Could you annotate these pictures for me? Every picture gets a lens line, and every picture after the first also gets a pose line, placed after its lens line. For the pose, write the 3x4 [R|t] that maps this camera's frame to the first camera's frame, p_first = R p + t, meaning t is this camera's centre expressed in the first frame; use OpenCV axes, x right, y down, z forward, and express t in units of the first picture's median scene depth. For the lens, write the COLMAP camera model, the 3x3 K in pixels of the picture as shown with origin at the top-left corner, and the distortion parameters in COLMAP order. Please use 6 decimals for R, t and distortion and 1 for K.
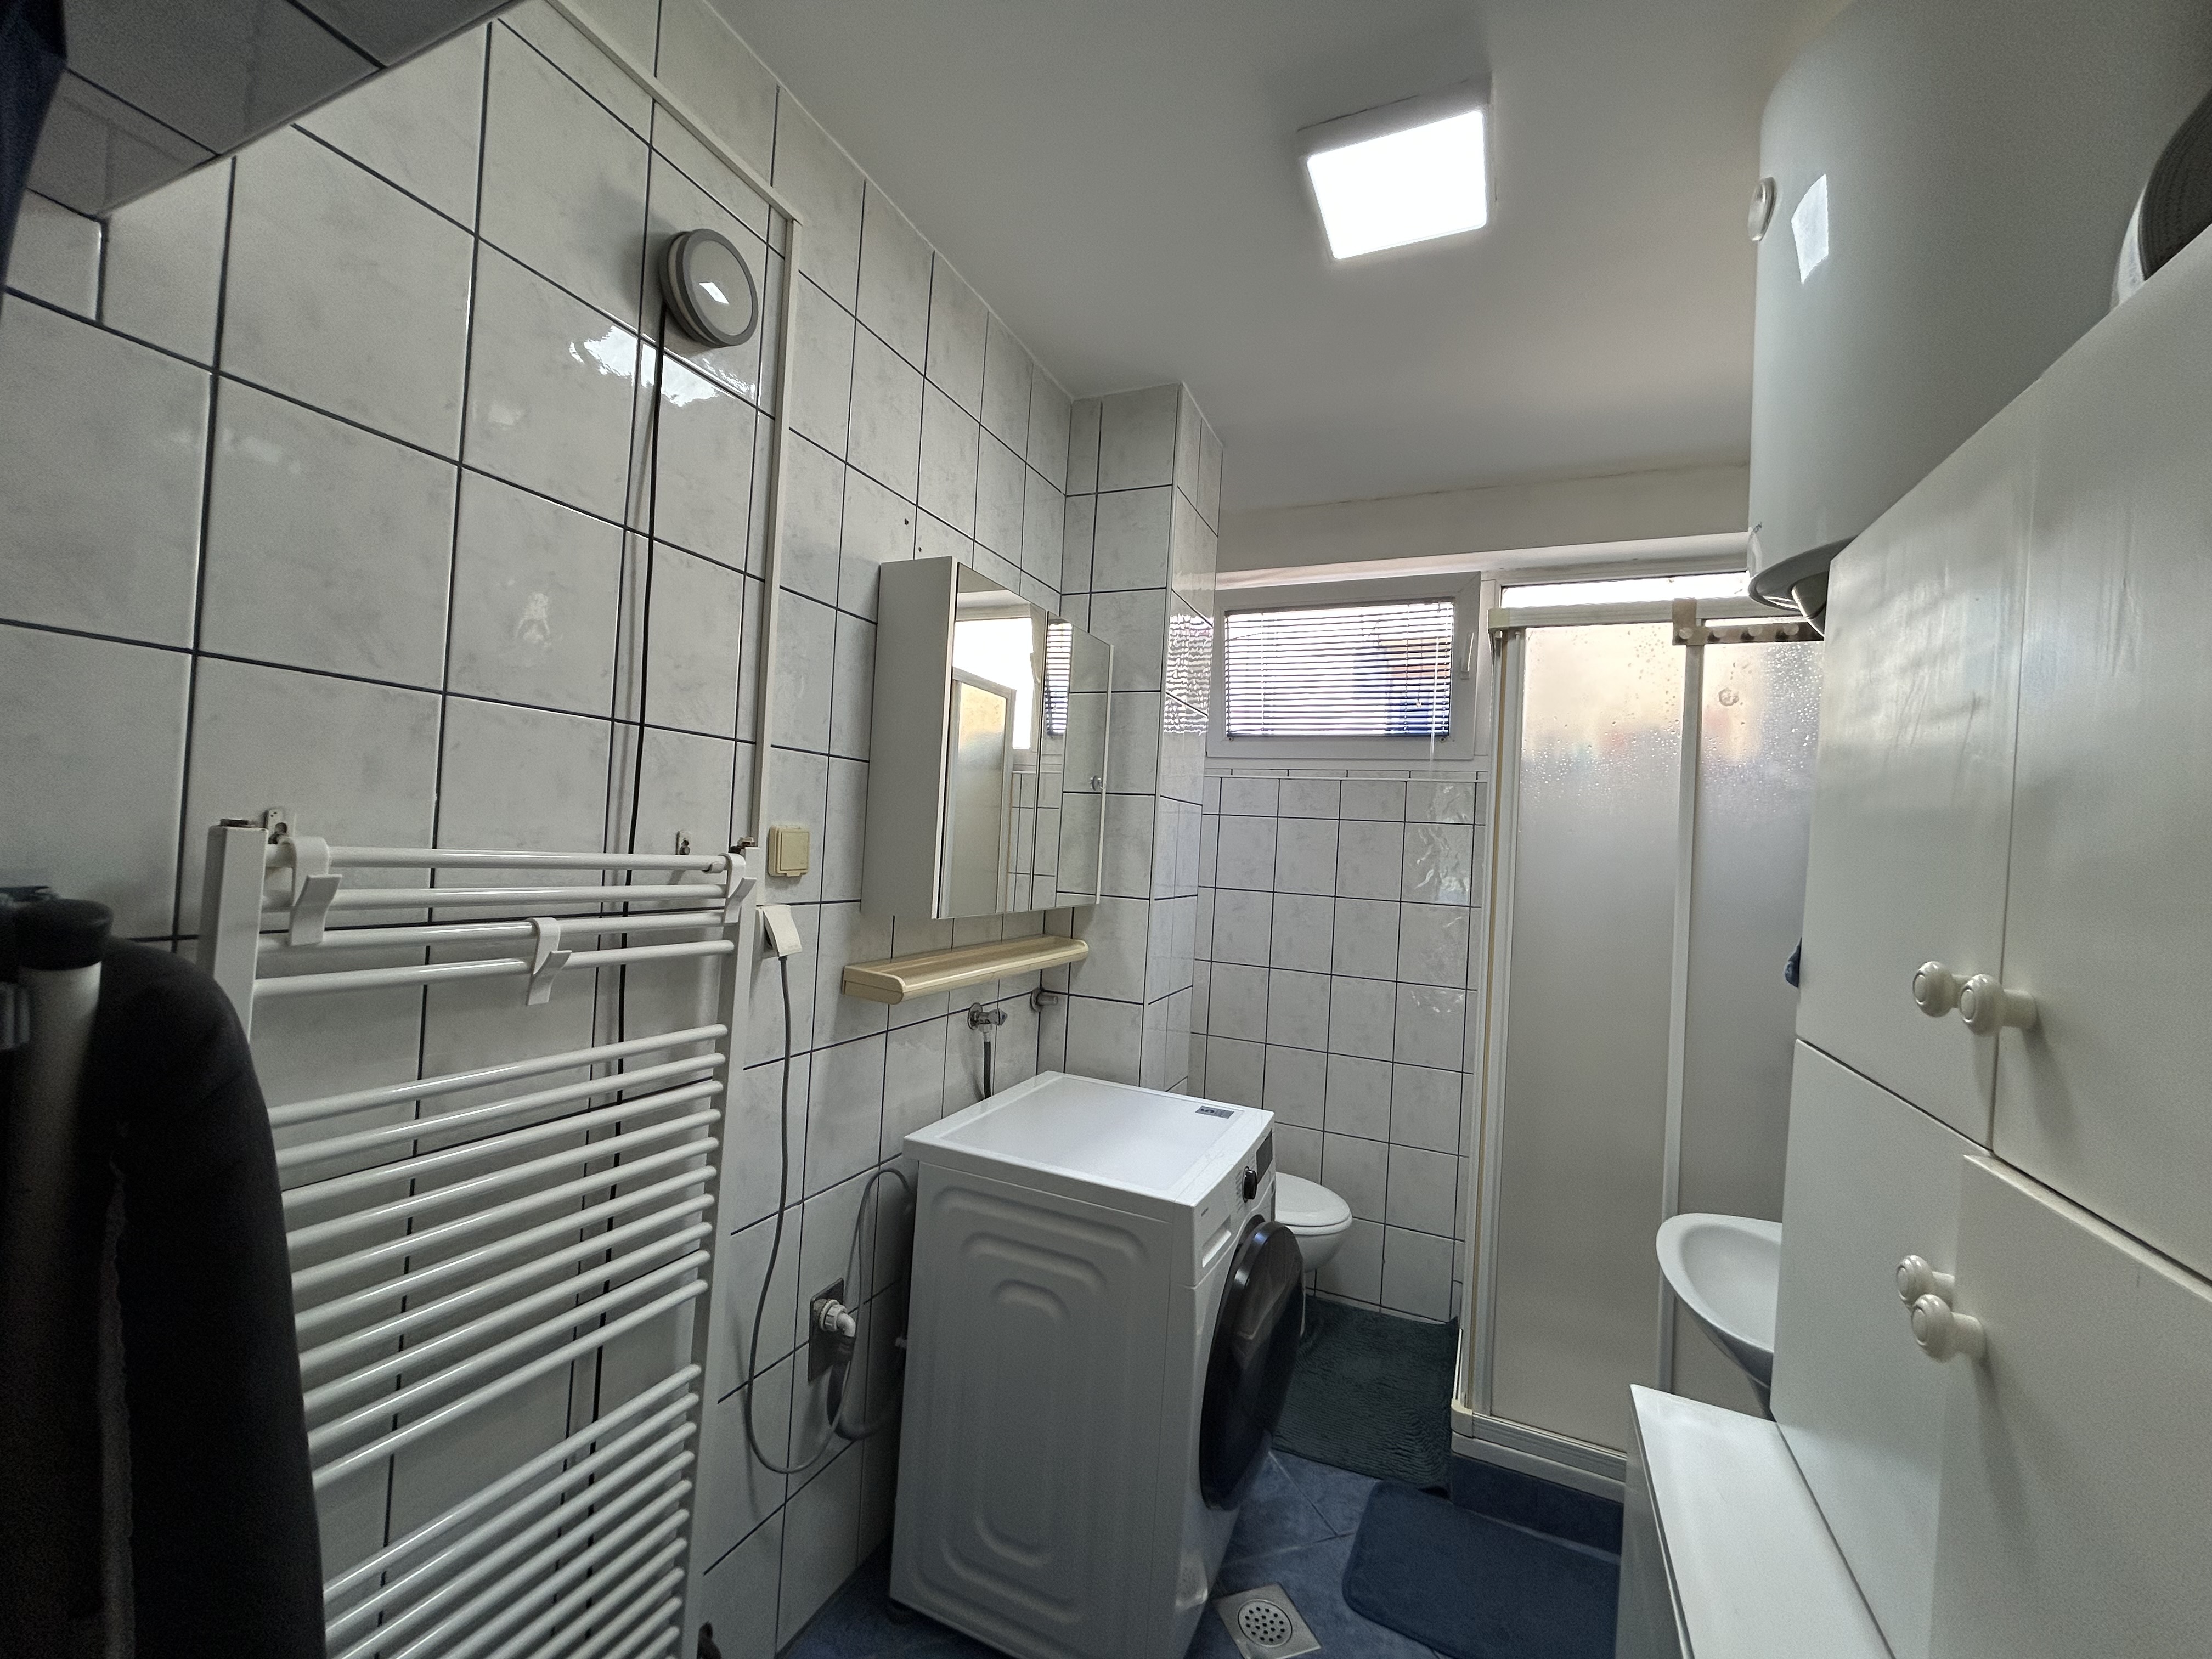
lens RADIAL K [[891.1, 0, 1100.7], [0, 891.1, 826.1], [0, 0, 1]] dist [0.000163, 0.000854]
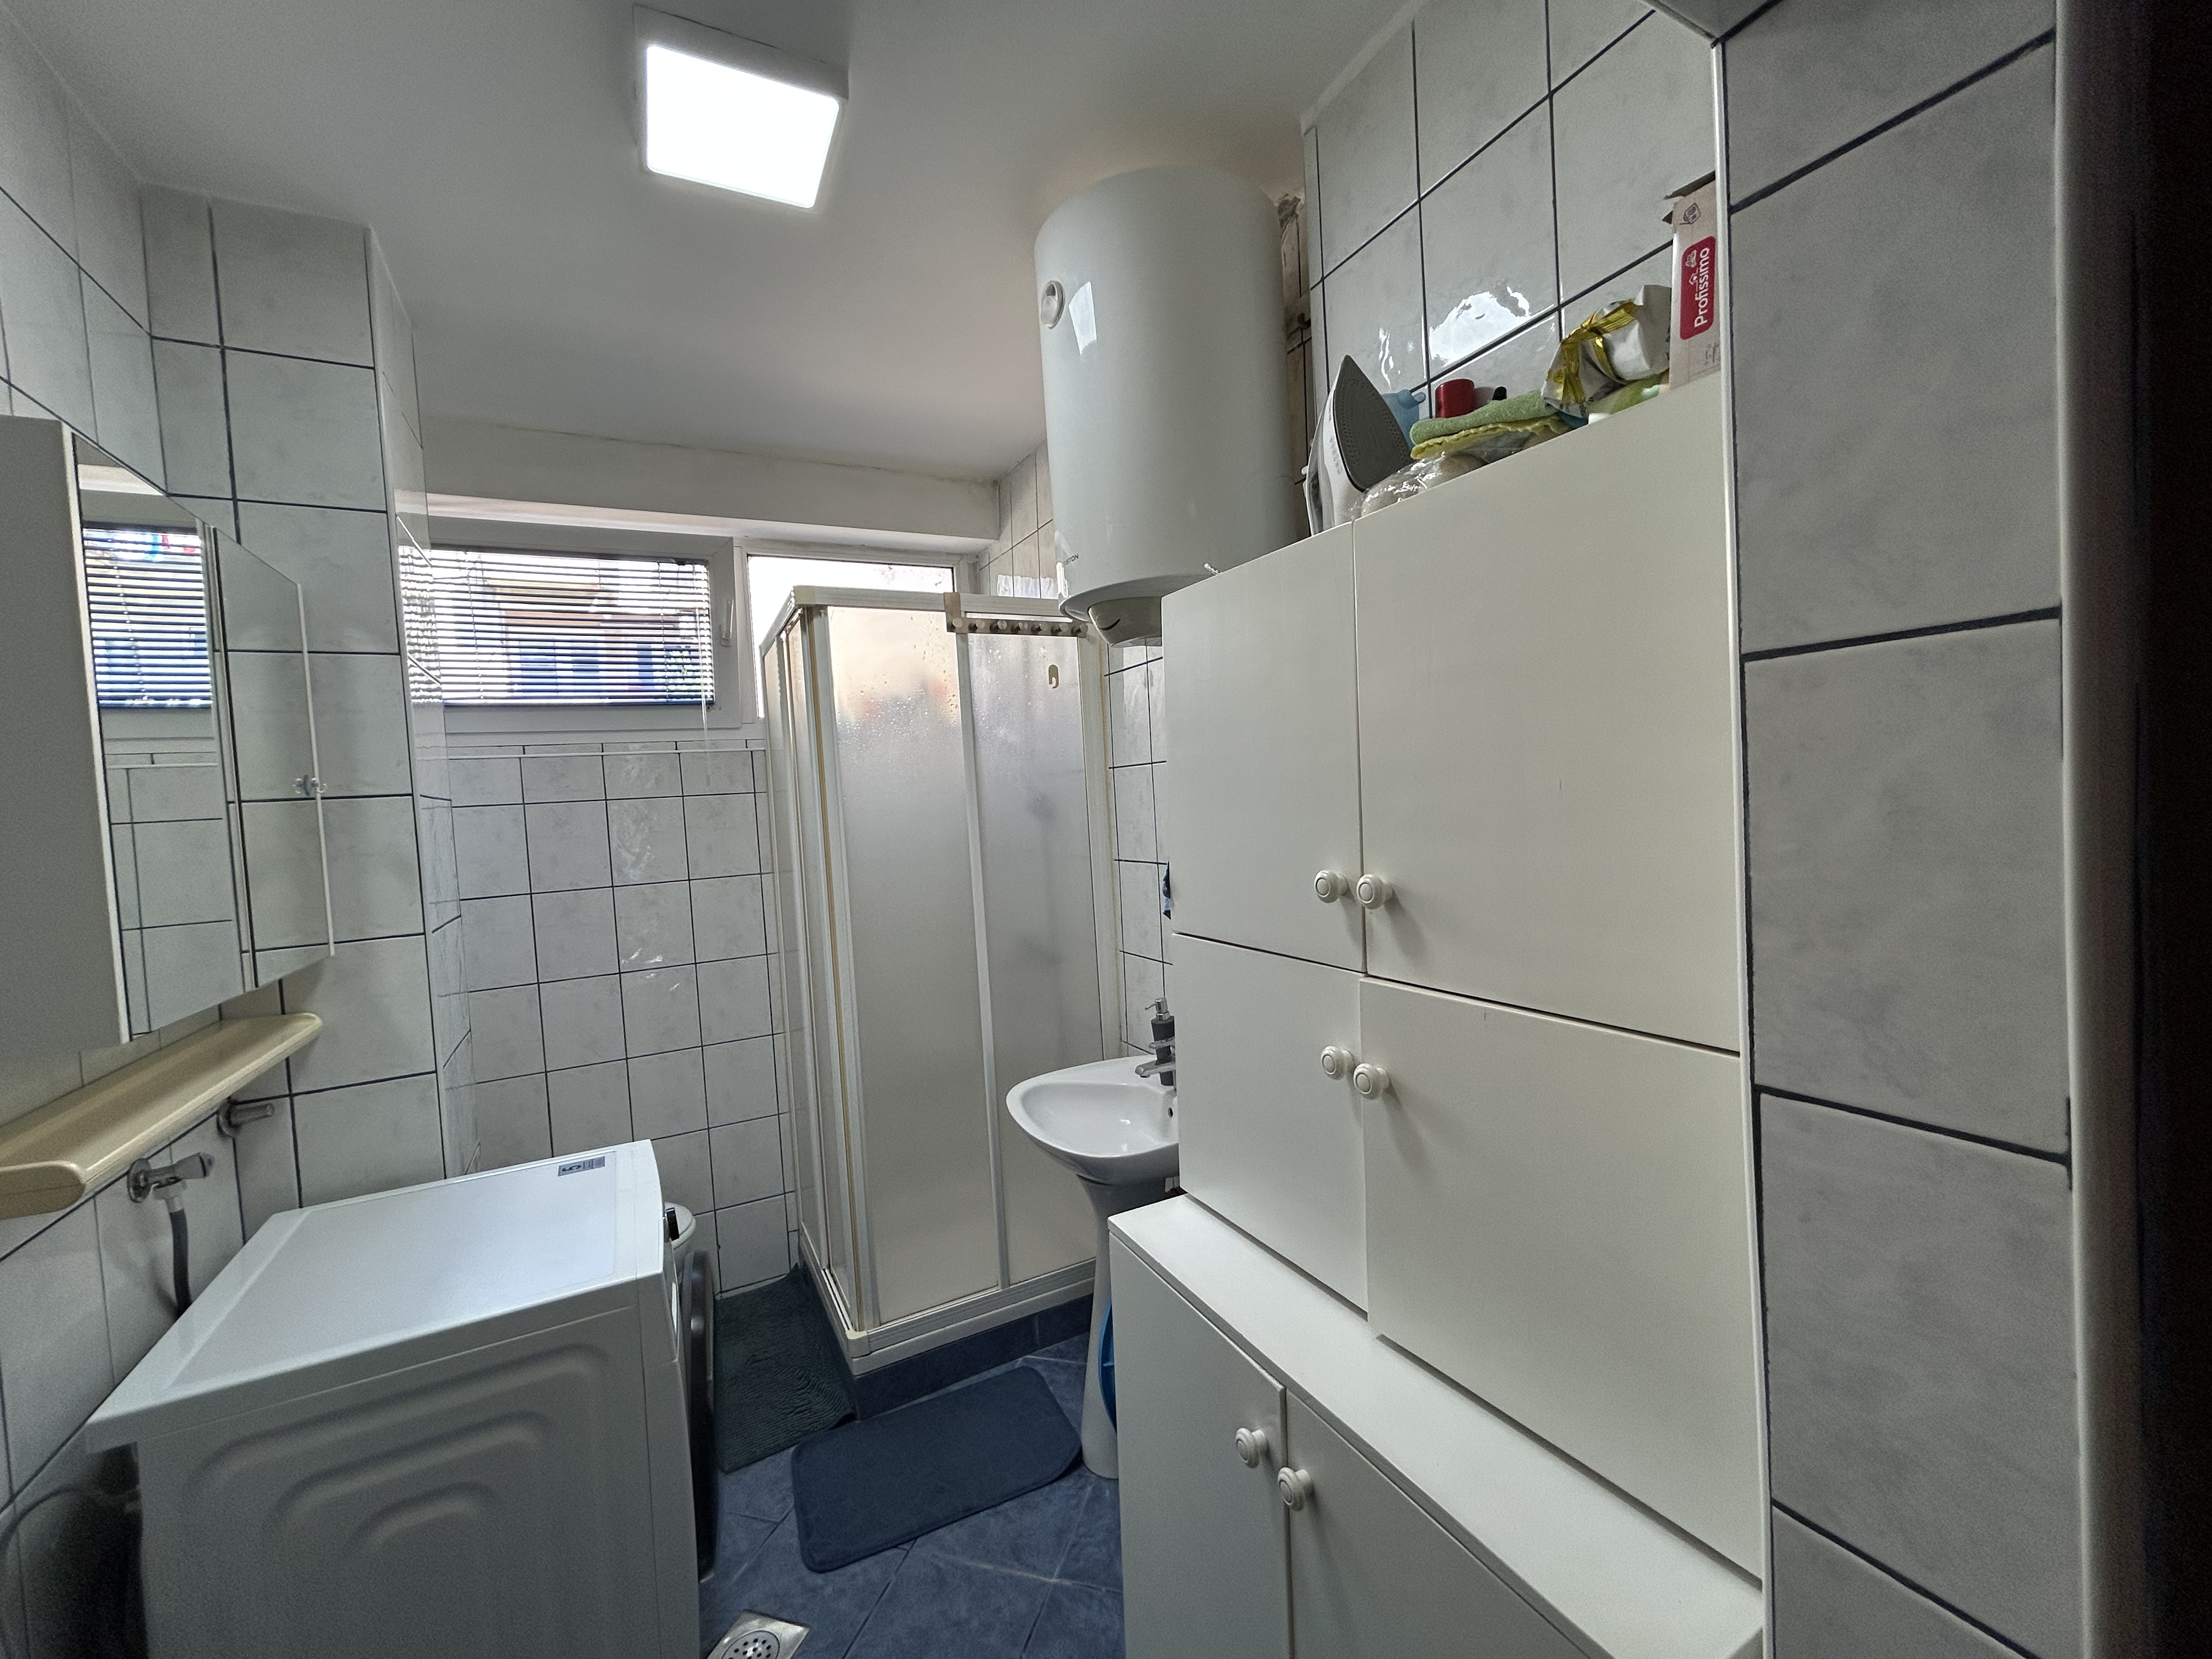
lens RADIAL K [[891.1, 0, 1100.7], [0, 891.1, 826.1], [0, 0, 1]] dist [0.000163, 0.000854]
pose [[0.610734, -0.119049, 0.782836, -0.185440], [0.078002, 0.992870, 0.090136, -0.033272], [-0.787985, 0.006013, 0.615665, 0.094070]]
